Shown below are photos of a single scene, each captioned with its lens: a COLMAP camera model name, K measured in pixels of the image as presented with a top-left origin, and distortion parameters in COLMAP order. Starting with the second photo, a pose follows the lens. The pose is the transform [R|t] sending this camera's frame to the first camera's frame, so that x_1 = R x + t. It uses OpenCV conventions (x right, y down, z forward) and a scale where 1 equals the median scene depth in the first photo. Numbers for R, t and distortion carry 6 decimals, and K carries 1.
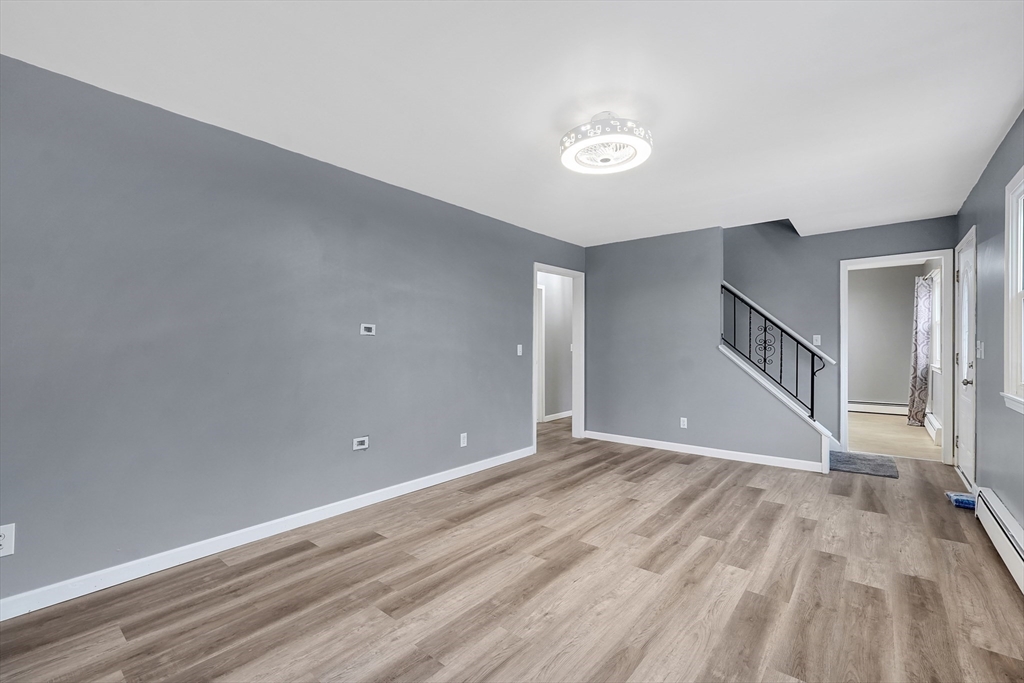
lens RADIAL K [[447.2, 0, 511.7], [0, 447.2, 334.4], [0, 0, 1]] dist [-0.002582, 0.000912]
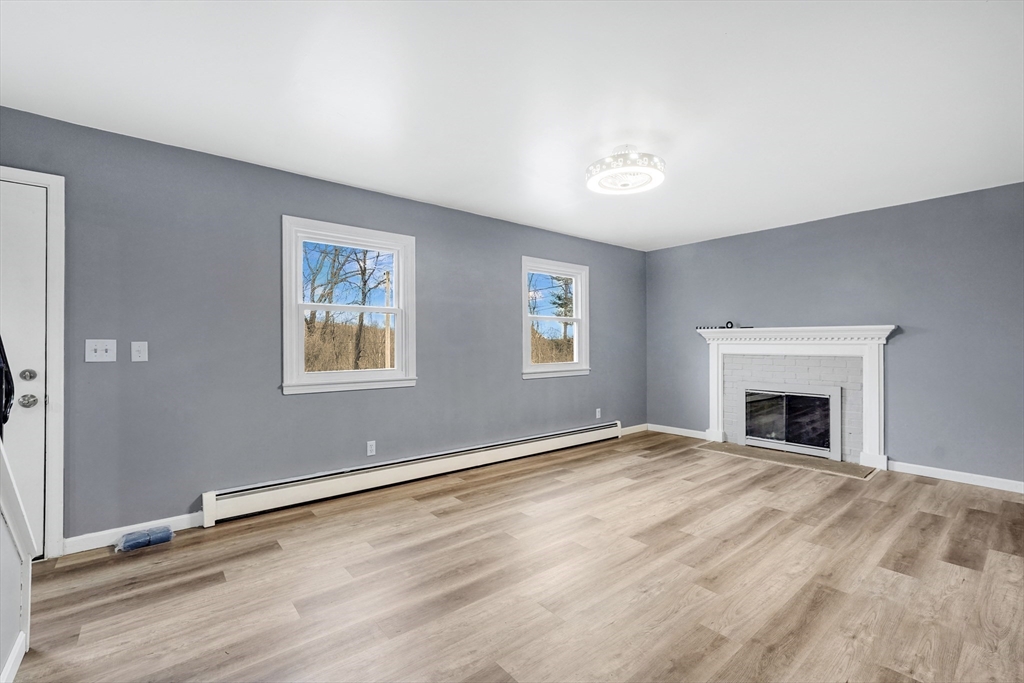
lens RADIAL K [[437.7, 0, 512.0], [0, 437.7, 341.5], [0, 0, 1]] dist [-0.007094, -0.000150]
pose [[-0.982310, 0.003510, 0.187230, 0.241157], [-0.002380, 0.999510, -0.031224, 0.046030], [-0.187248, -0.031118, -0.981820, 1.837438]]
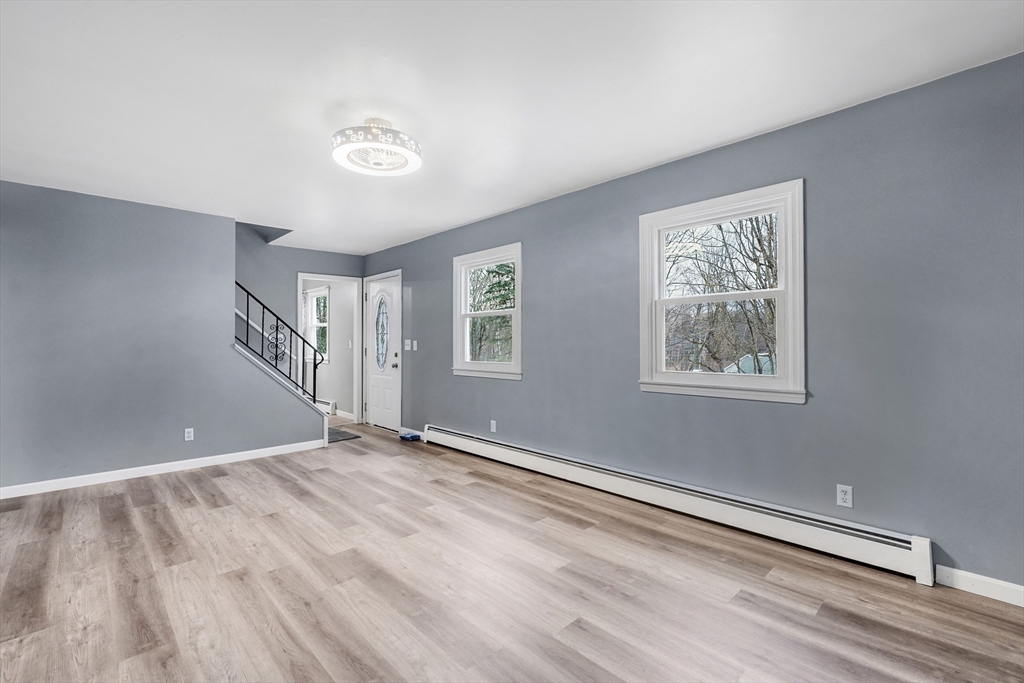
lens RADIAL K [[456.2, 0, 510.1], [0, 456.2, 326.7], [0, 0, 1]] dist [-0.001173, 0.001513]
pose [[0.118375, 0.033092, 0.992417, -0.690107], [-0.018853, 0.999339, -0.031074, 0.013274], [-0.992790, -0.015032, 0.118920, 0.485628]]
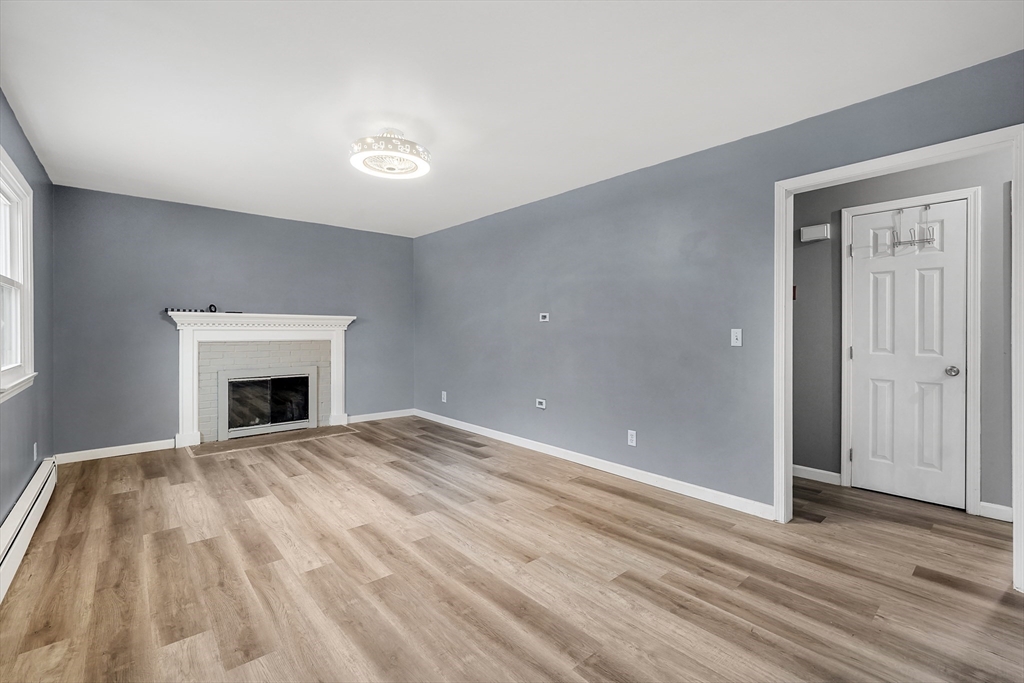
lens RADIAL K [[447.2, 0, 511.7], [0, 447.2, 334.4], [0, 0, 1]] dist [-0.002582, 0.000912]
pose [[-0.167041, 0.010873, -0.985890, 1.085451], [0.025102, 0.999662, 0.006772, 0.030600], [0.985630, -0.023617, -0.167257, 1.266754]]
